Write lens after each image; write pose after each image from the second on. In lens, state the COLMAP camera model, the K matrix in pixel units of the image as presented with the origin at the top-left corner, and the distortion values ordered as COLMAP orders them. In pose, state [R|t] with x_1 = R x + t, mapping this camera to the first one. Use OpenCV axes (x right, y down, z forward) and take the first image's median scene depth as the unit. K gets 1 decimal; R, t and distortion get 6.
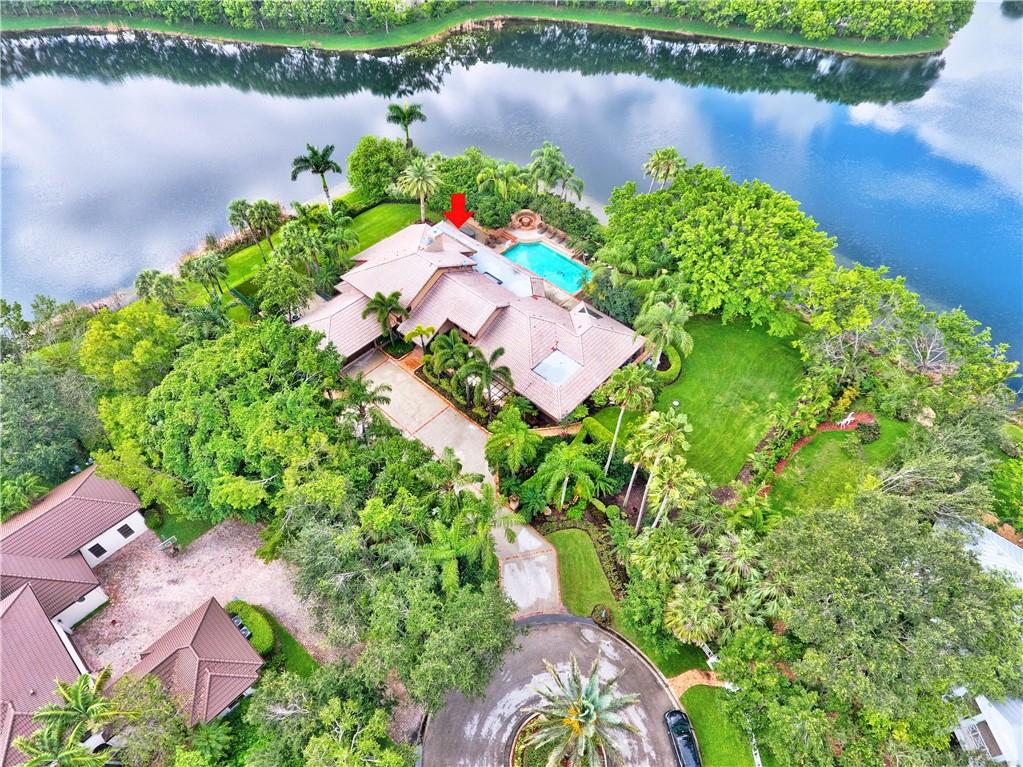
lens RADIAL K [[597.3, 0, 511.5], [0, 597.3, 383.5], [0, 0, 1]] dist [-0.000309, -0.000322]
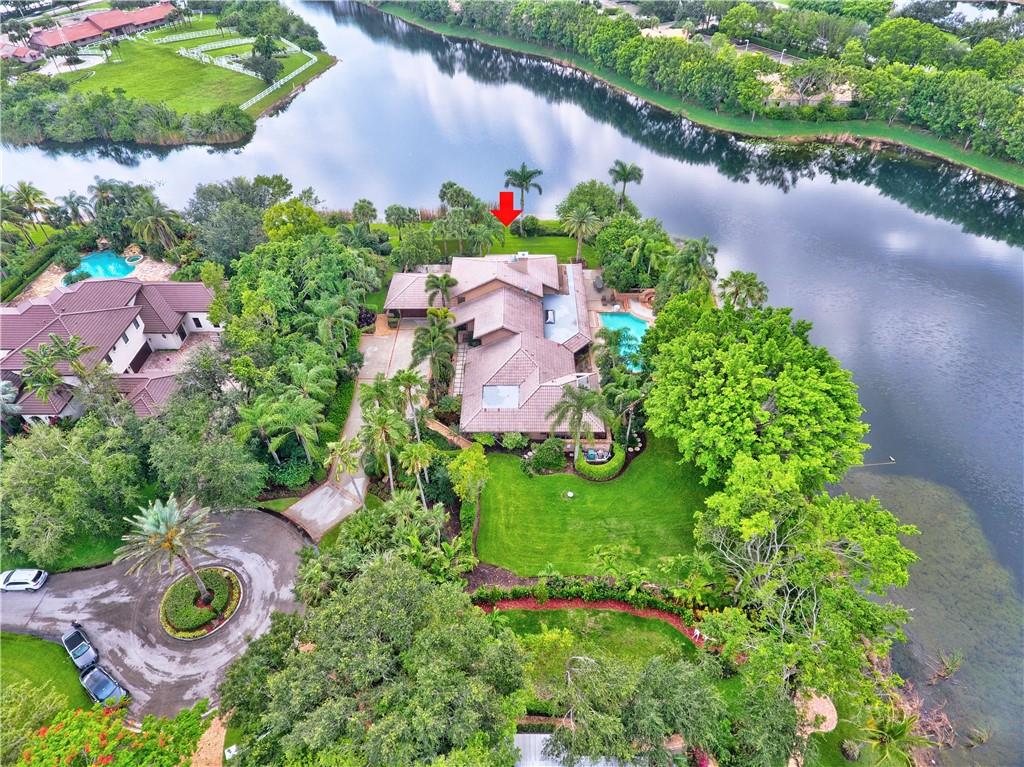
lens RADIAL K [[597.9, 0, 512.0], [0, 597.9, 383.5], [0, 0, 1]] dist [-0.000309, -0.000322]
pose [[0.668690, 0.498238, -0.551917, 0.475917], [-0.552758, 0.829572, 0.079180, -0.099938], [0.497305, 0.252130, 0.830131, 0.081338]]
